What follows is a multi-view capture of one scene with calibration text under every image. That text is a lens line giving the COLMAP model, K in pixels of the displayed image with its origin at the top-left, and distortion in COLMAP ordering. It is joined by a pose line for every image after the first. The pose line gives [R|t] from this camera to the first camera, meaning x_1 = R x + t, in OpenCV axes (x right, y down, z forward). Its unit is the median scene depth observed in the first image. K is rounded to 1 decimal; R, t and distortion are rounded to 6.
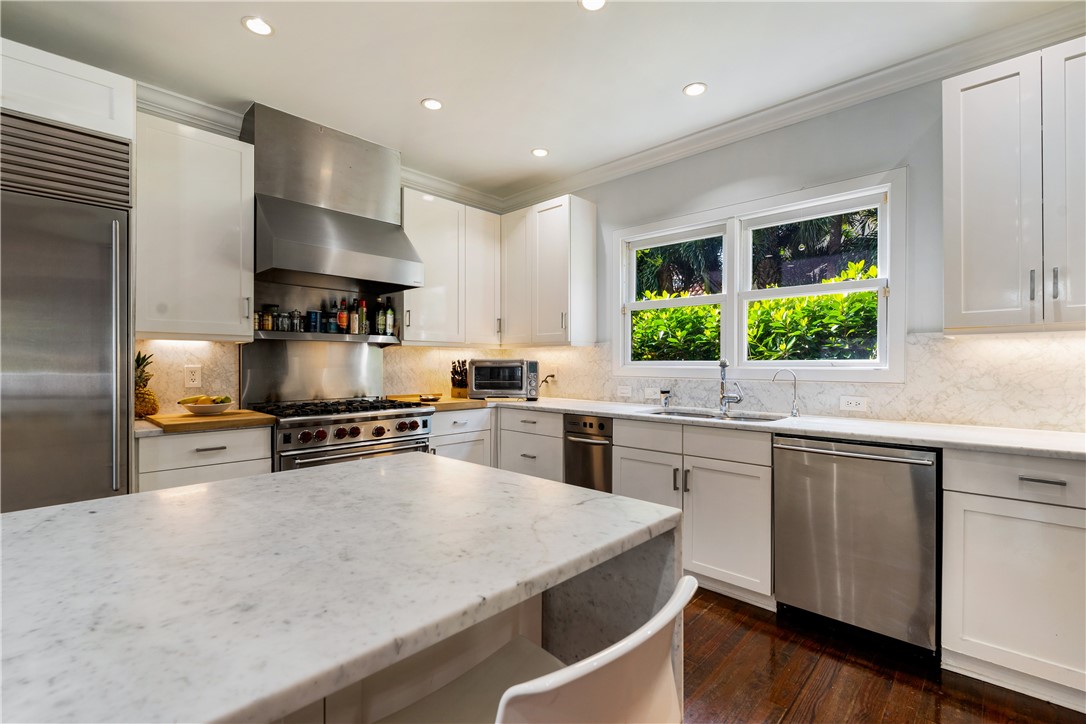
lens RADIAL K [[494.3, 0, 546.9], [0, 494.3, 364.2], [0, 0, 1]] dist [-0.000889, -0.000786]
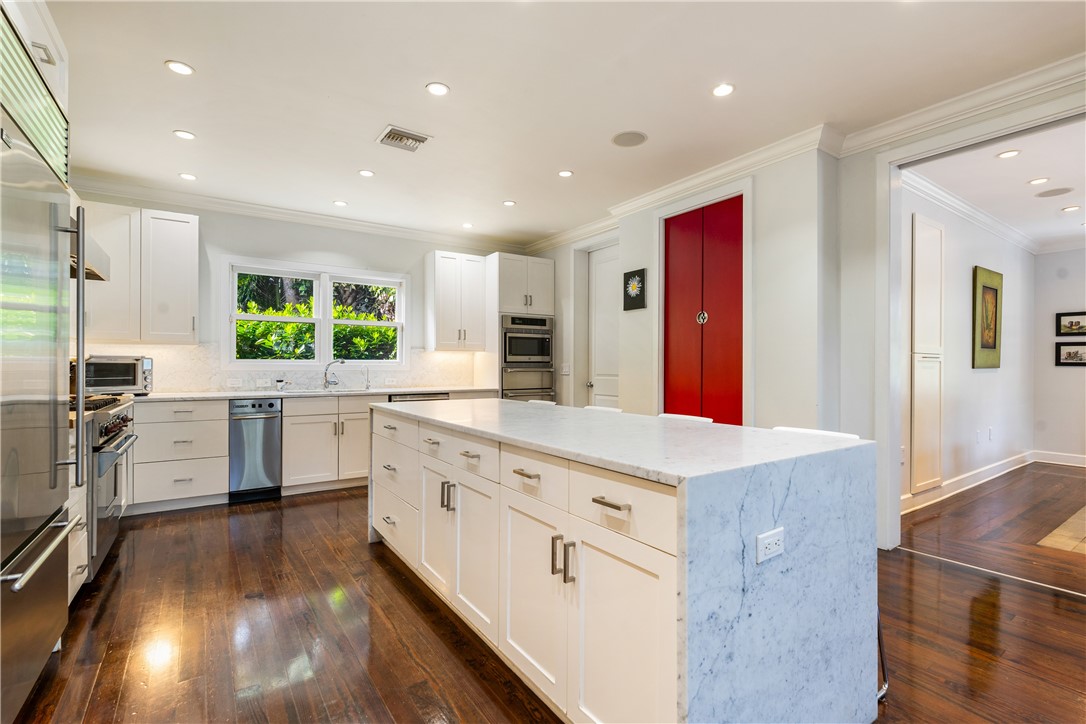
lens RADIAL K [[504.1, 0, 552.2], [0, 504.1, 364.4], [0, 0, 1]] dist [-0.000991, -0.000397]
pose [[0.196790, 0.003954, 0.980438, -0.963440], [0.000707, 0.999991, -0.004175, 0.013635], [-0.980445, 0.001515, 0.196786, -0.057129]]
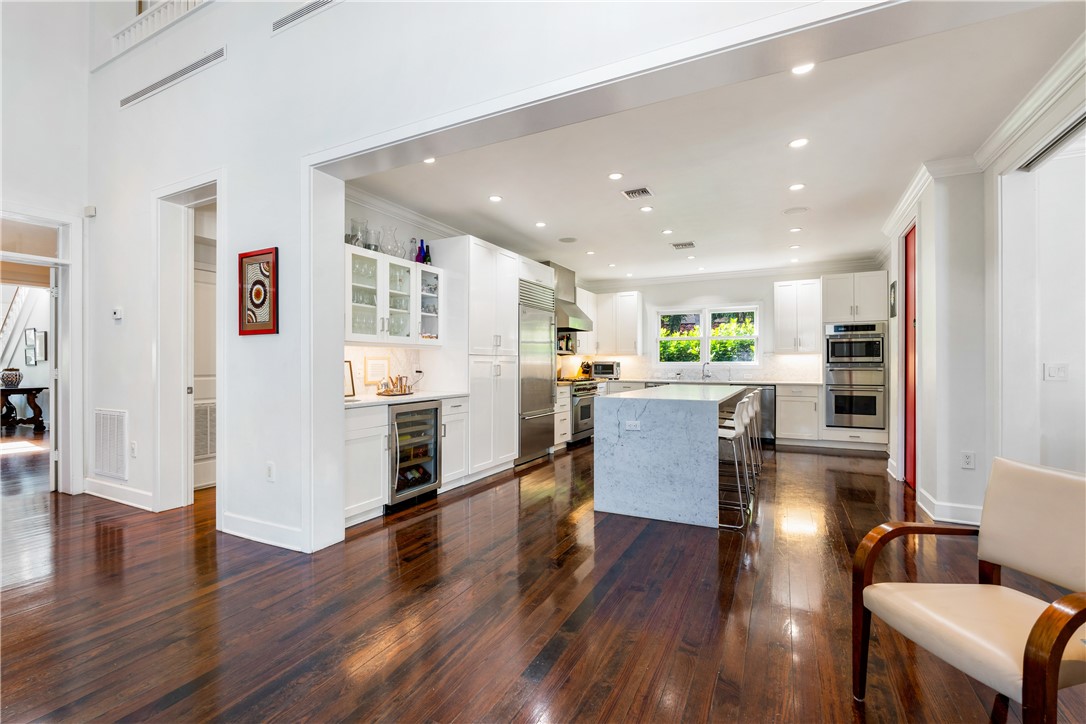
lens RADIAL K [[494.3, 0, 541.9], [0, 494.3, 361.4], [0, 0, 1]] dist [-0.000889, -0.000786]
pose [[0.957803, 0.003021, 0.287411, -1.071899], [-0.000197, 0.999951, -0.009854, 0.014381], [-0.287427, 0.009381, 0.957757, -1.130707]]
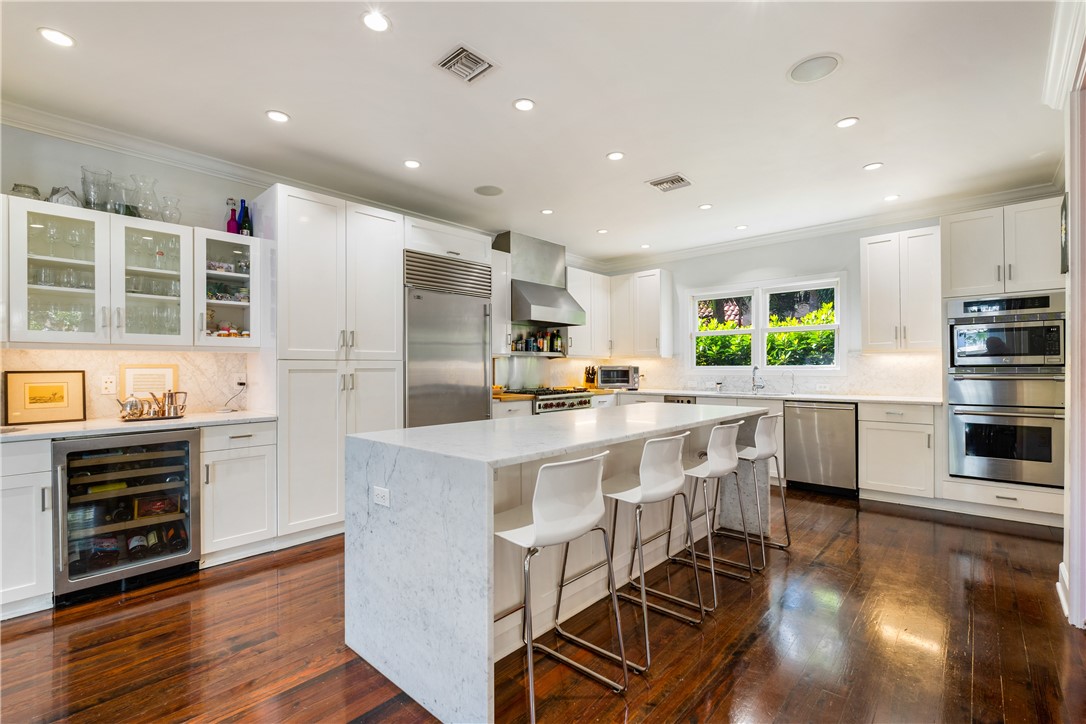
lens RADIAL K [[494.3, 0, 544.0], [0, 494.3, 367.1], [0, 0, 1]] dist [-0.000889, -0.000786]
pose [[0.999788, -0.004455, 0.020085, -0.393309], [0.004564, 0.999975, -0.005420, 0.003849], [-0.020060, 0.005511, 0.999784, -0.702583]]
